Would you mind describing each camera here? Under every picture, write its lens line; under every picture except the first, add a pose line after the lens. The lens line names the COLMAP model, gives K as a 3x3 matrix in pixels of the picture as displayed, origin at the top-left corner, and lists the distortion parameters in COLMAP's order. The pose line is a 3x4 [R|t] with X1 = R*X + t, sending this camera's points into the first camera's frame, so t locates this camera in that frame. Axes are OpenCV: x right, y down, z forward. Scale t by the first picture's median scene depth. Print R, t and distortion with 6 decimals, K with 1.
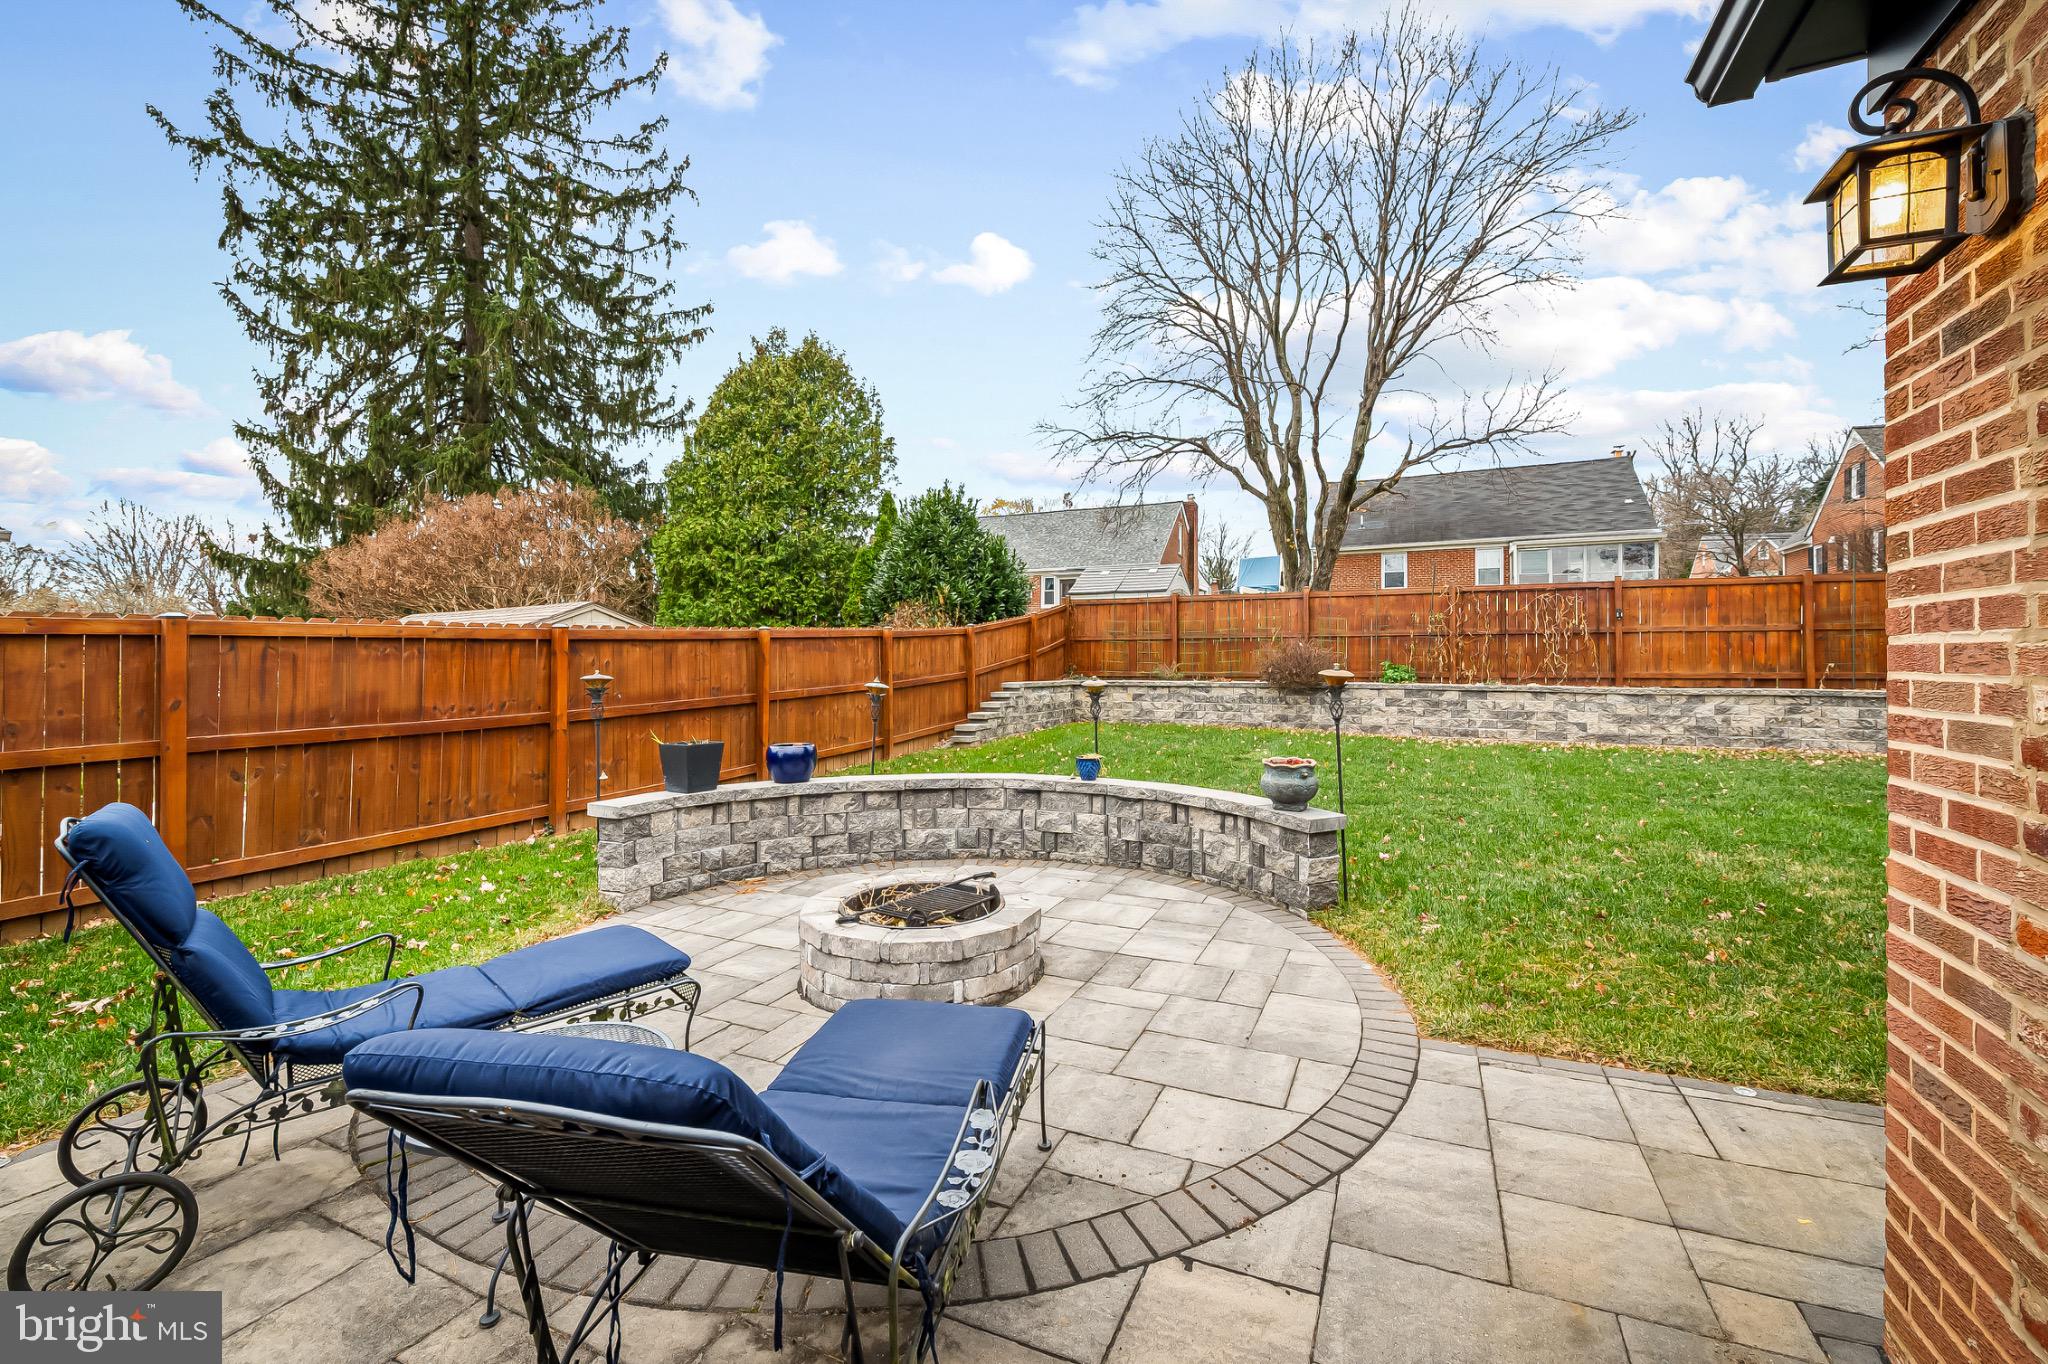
lens RADIAL K [[832.0, 0, 1022.4], [0, 832.0, 664.4], [0, 0, 1]] dist [-0.010134, -0.000407]
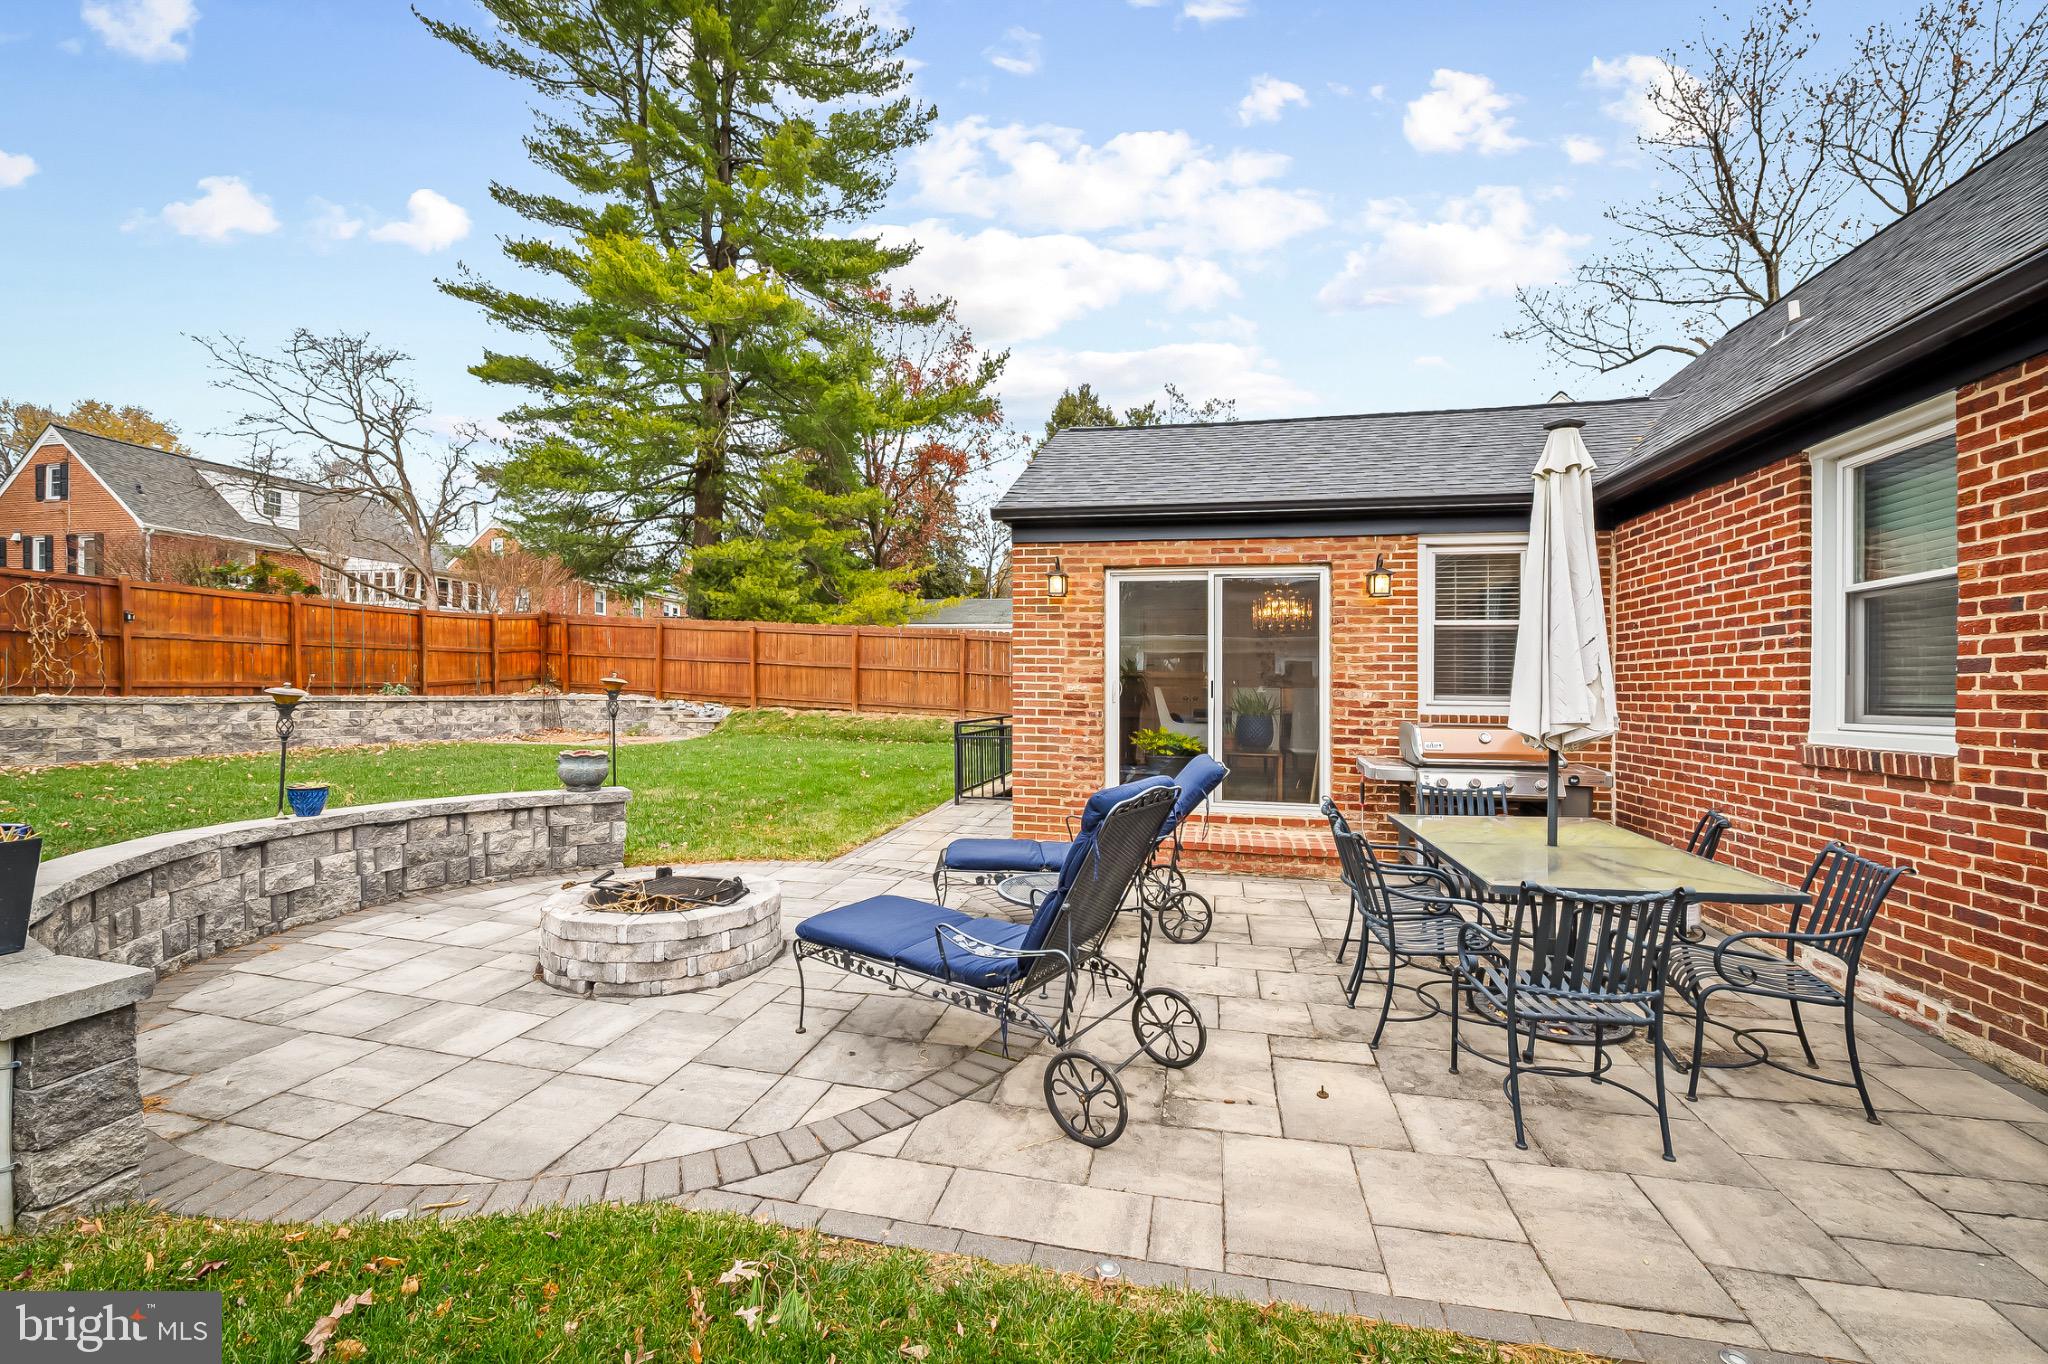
lens RADIAL K [[844.4, 0, 1011.7], [0, 844.4, 701.5], [0, 0, 1]] dist [-0.000697, -0.000238]
pose [[-0.213834, -0.018682, 0.976691, -0.406475], [-0.012691, 0.999786, 0.016345, 0.005205], [-0.976788, -0.008900, -0.214025, 0.257020]]
